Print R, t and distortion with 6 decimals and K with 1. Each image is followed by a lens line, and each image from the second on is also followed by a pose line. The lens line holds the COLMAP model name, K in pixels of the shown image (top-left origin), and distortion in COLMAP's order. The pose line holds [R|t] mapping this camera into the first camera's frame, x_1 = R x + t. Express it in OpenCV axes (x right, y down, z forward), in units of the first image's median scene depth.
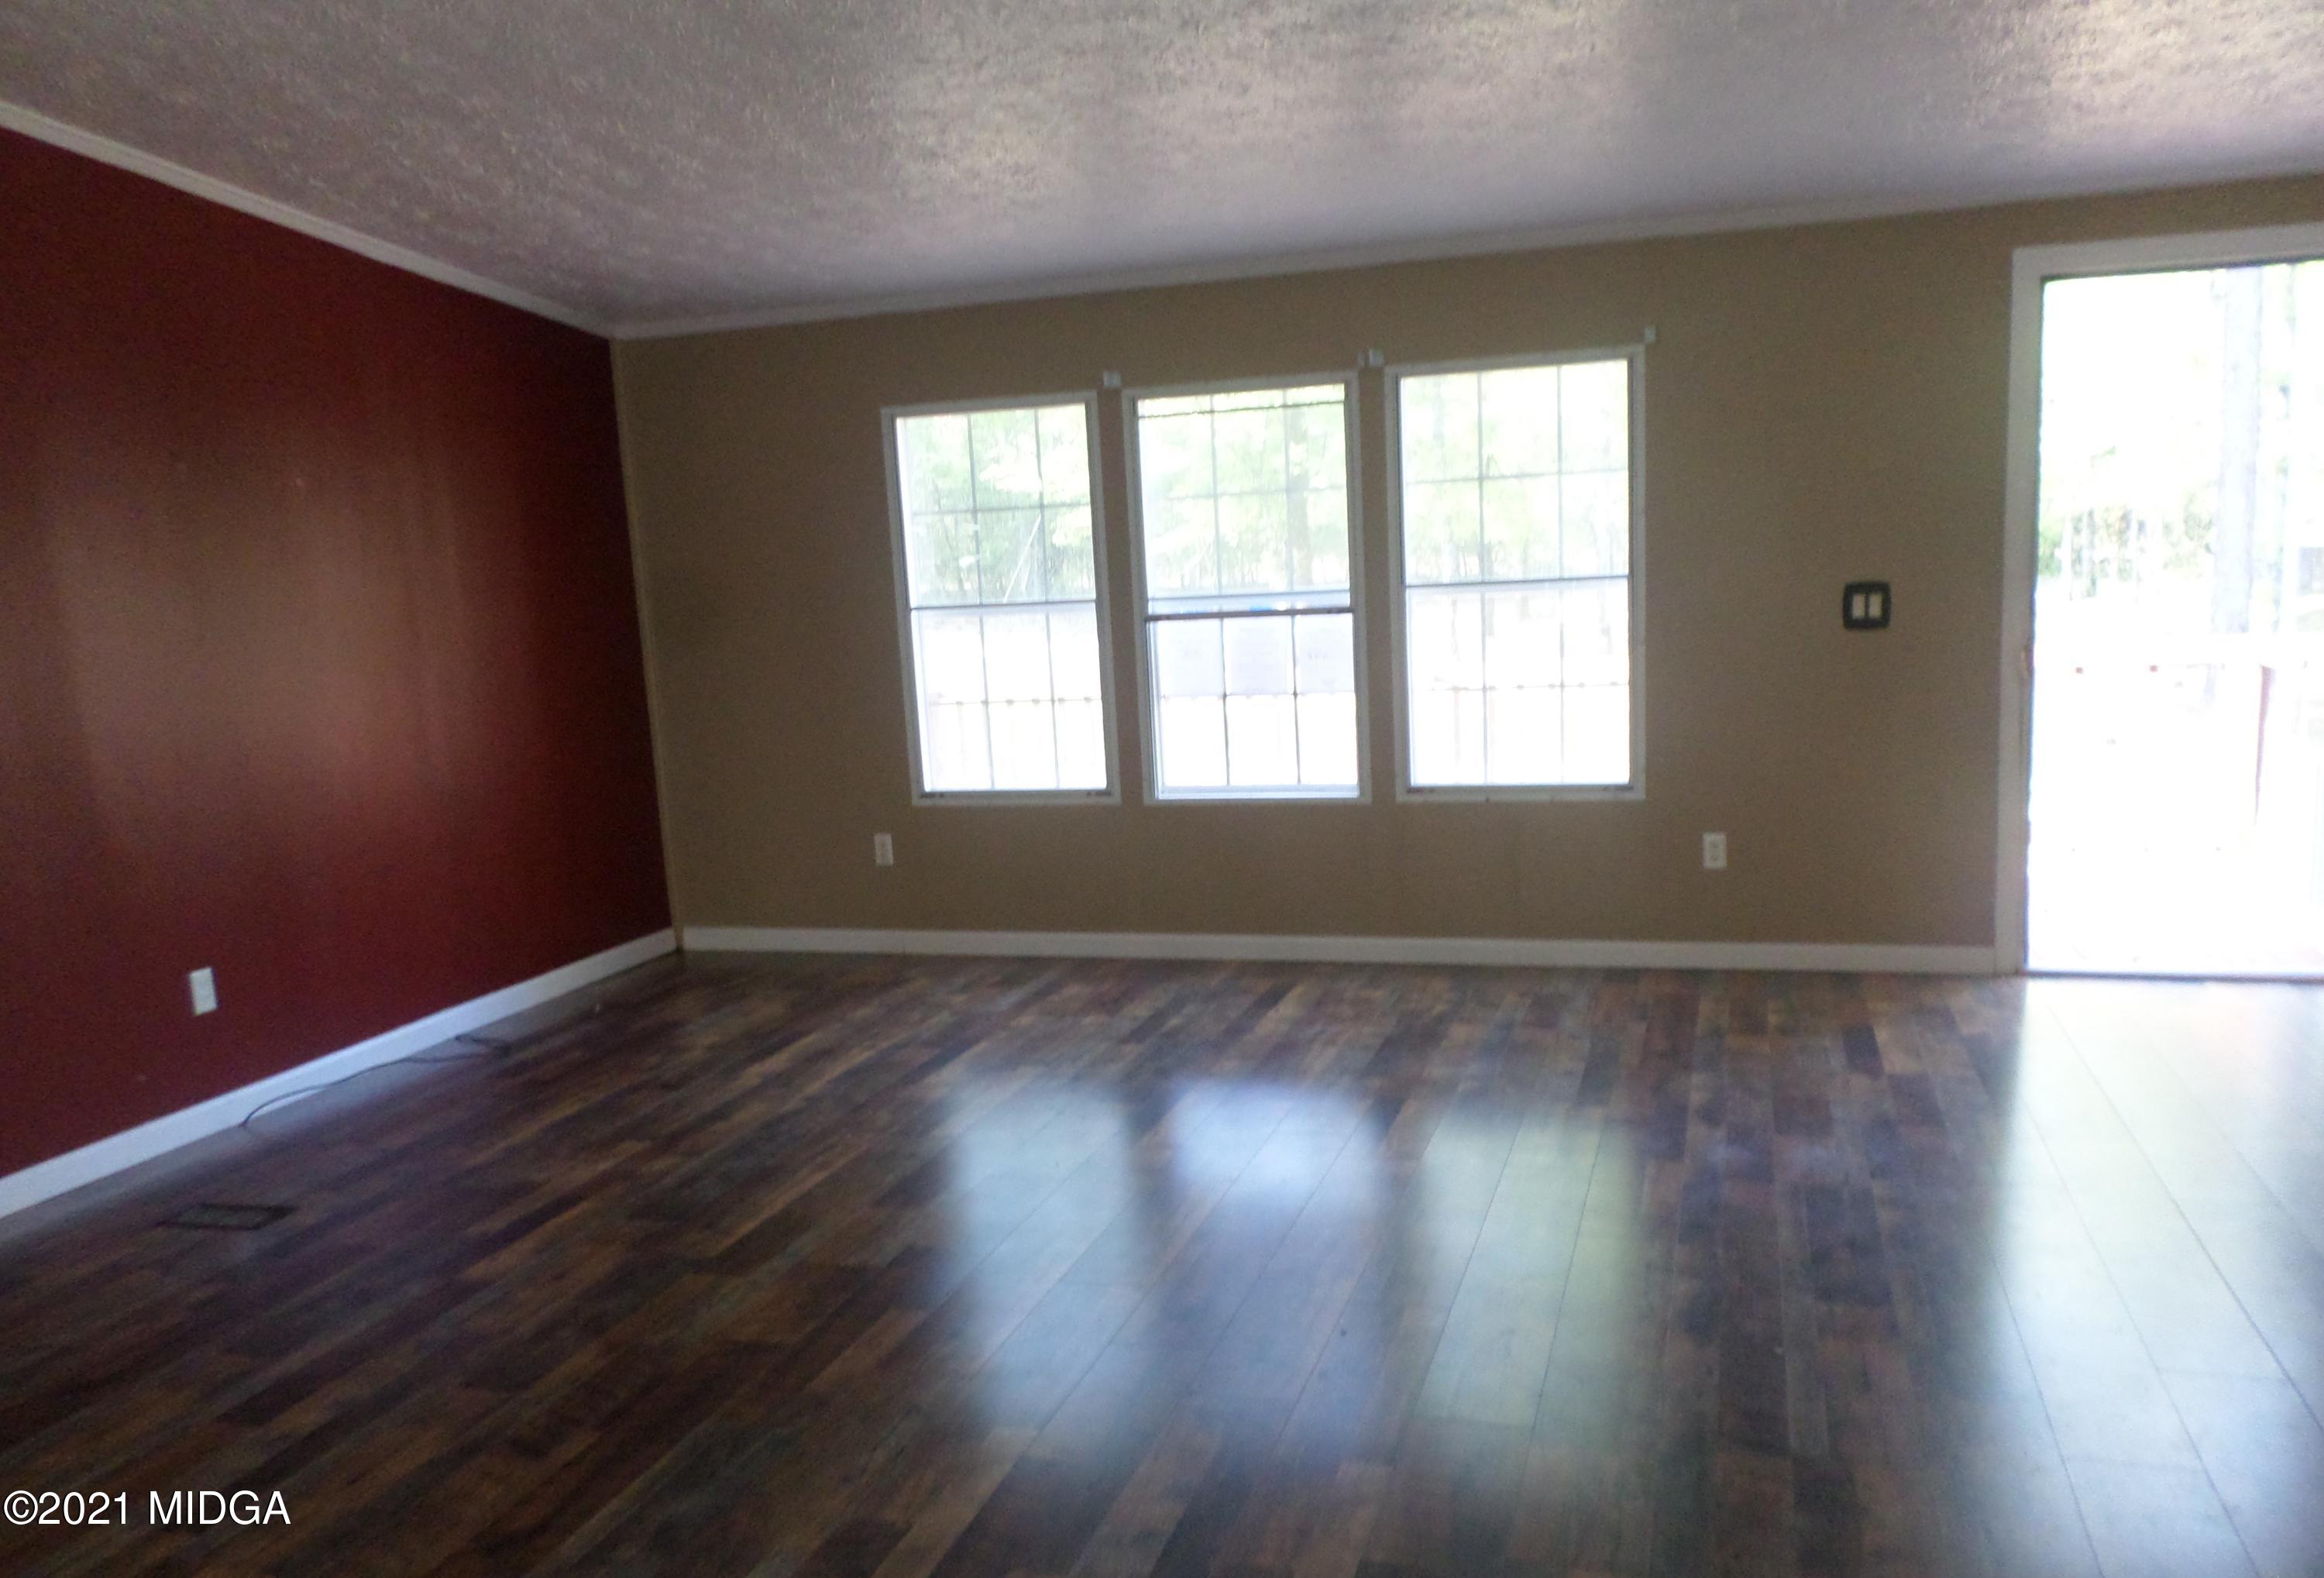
lens RADIAL K [[1767.4, 0, 1161.4], [0, 1767.4, 815.9], [0, 0, 1]] dist [0.005961, 0.001483]
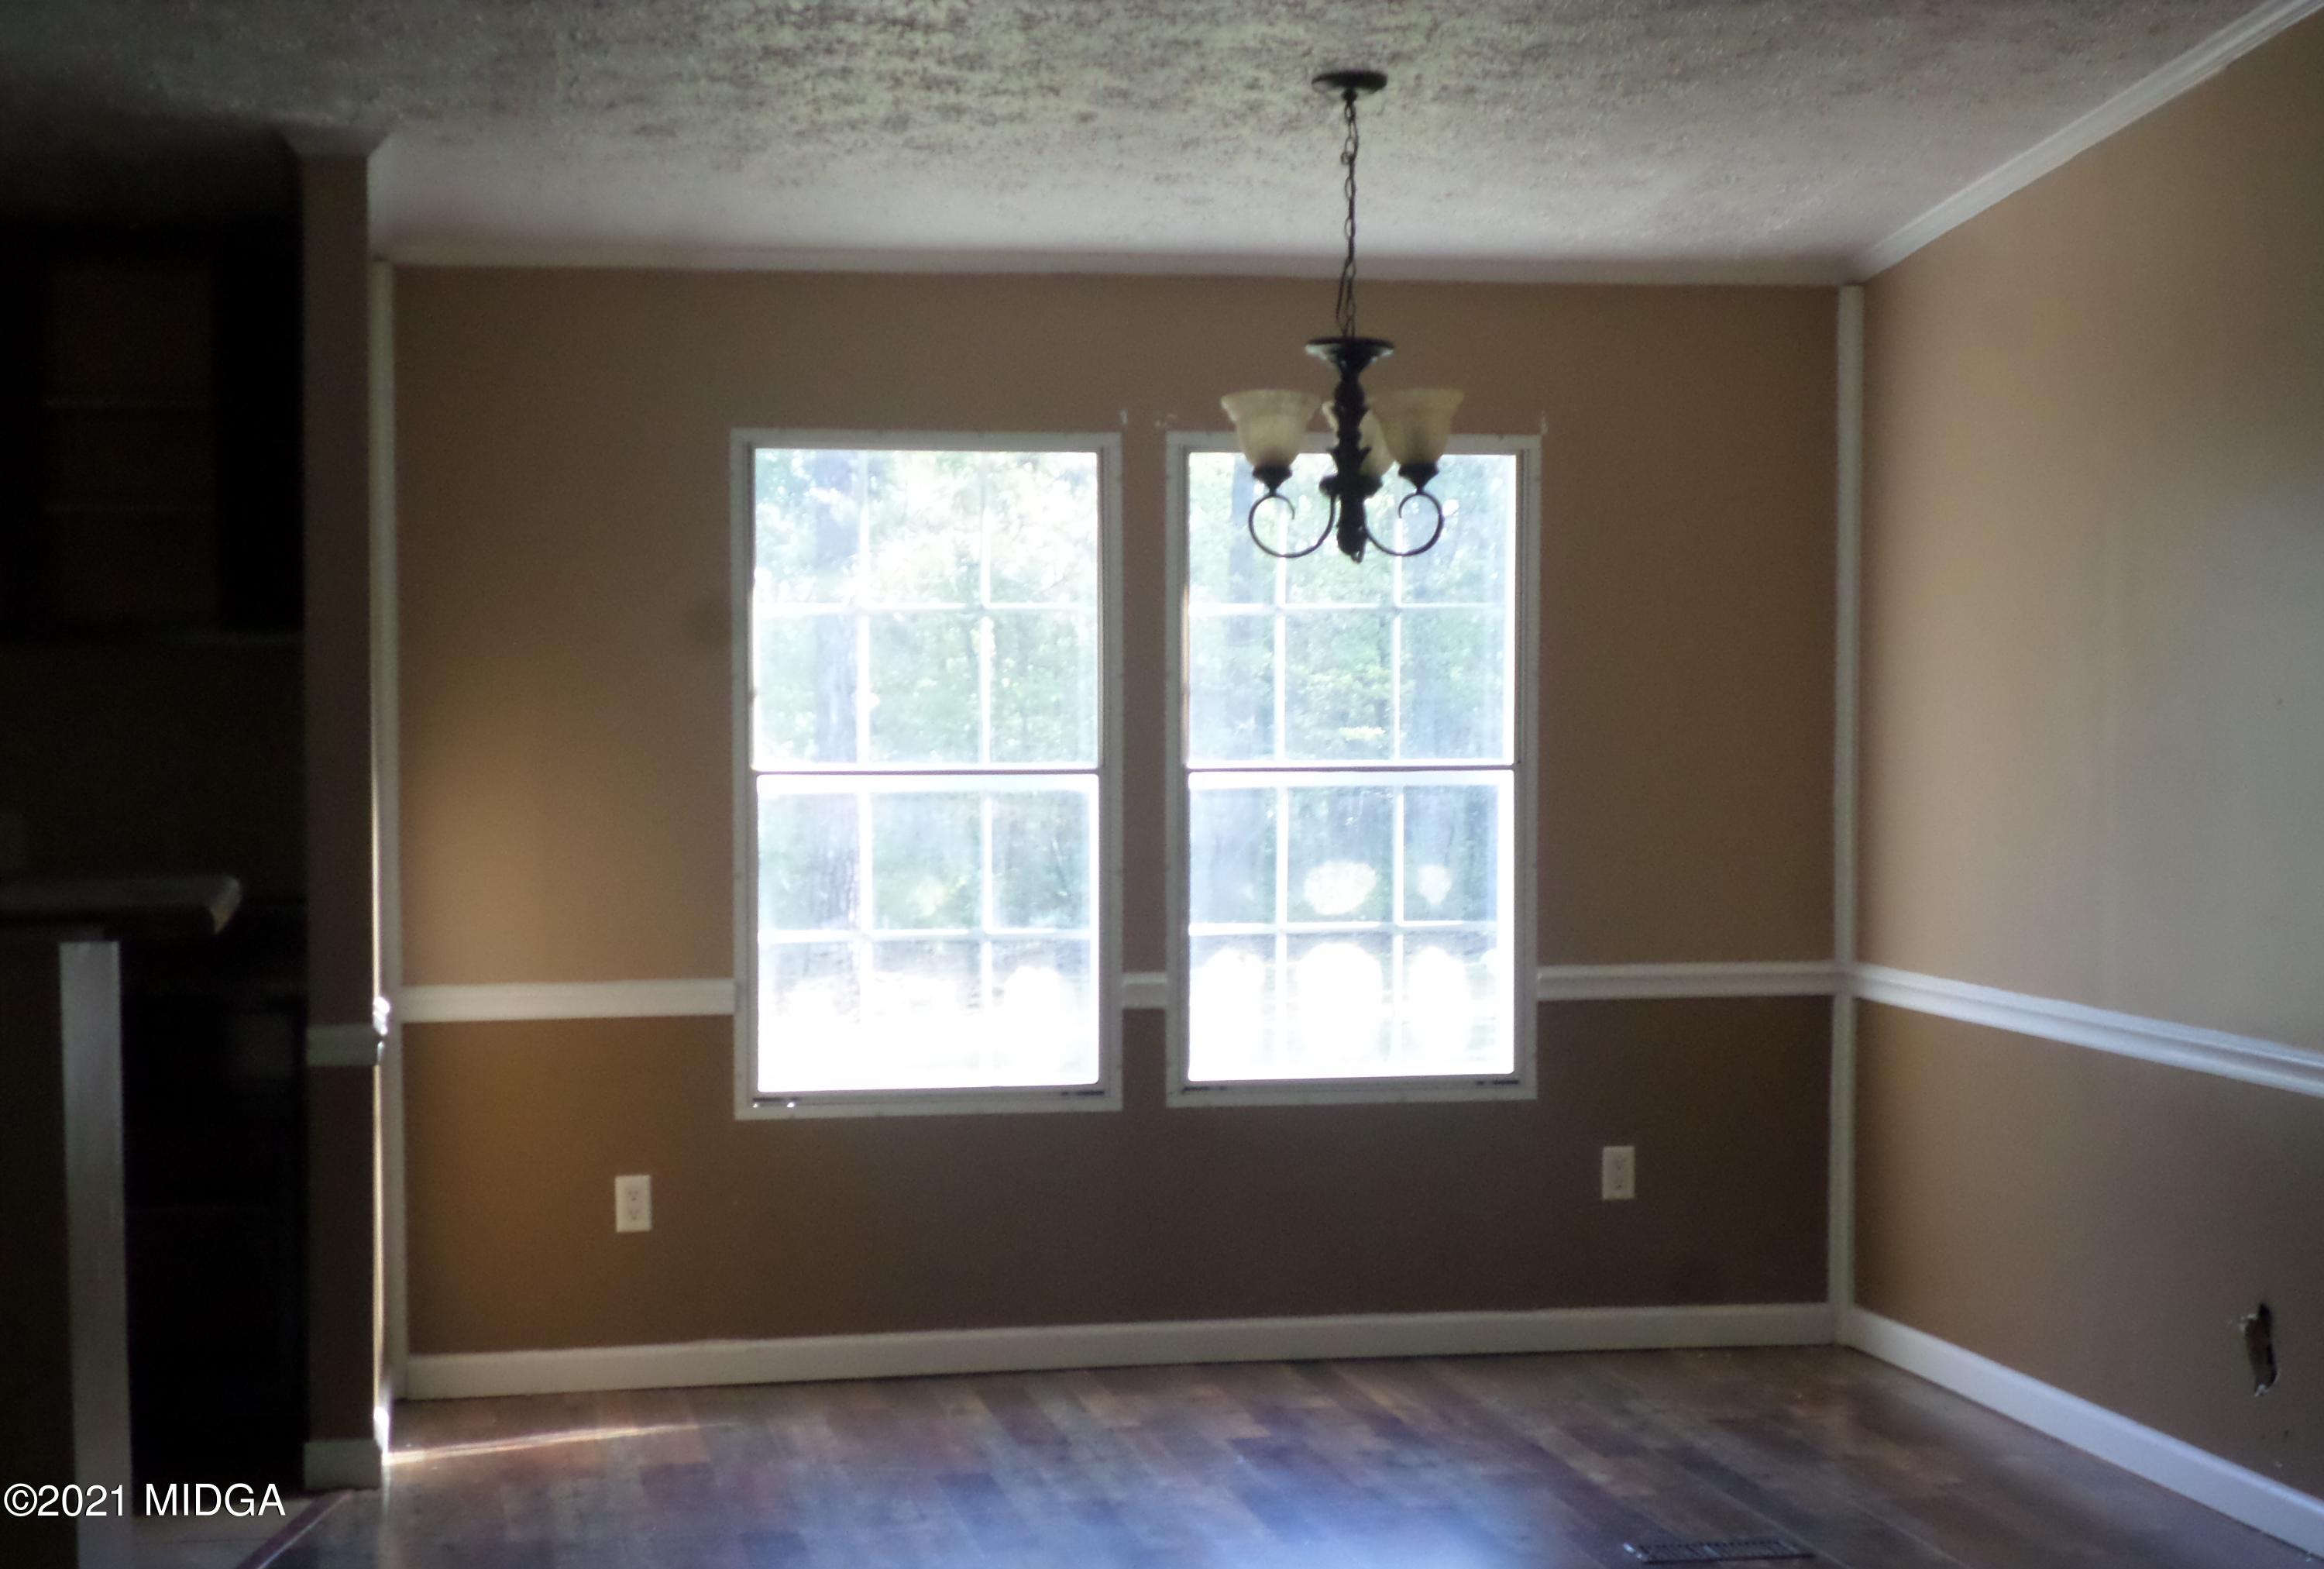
lens RADIAL K [[2819.8, 0, 1162.0], [0, 2819.8, 784.5], [0, 0, 1]] dist [-0.022785, -0.007495]
pose [[0.891745, 0.035210, 0.451167, -0.412123], [0.023527, 0.992013, -0.123921, 0.002361], [-0.451927, 0.121121, 0.883794, 0.126476]]
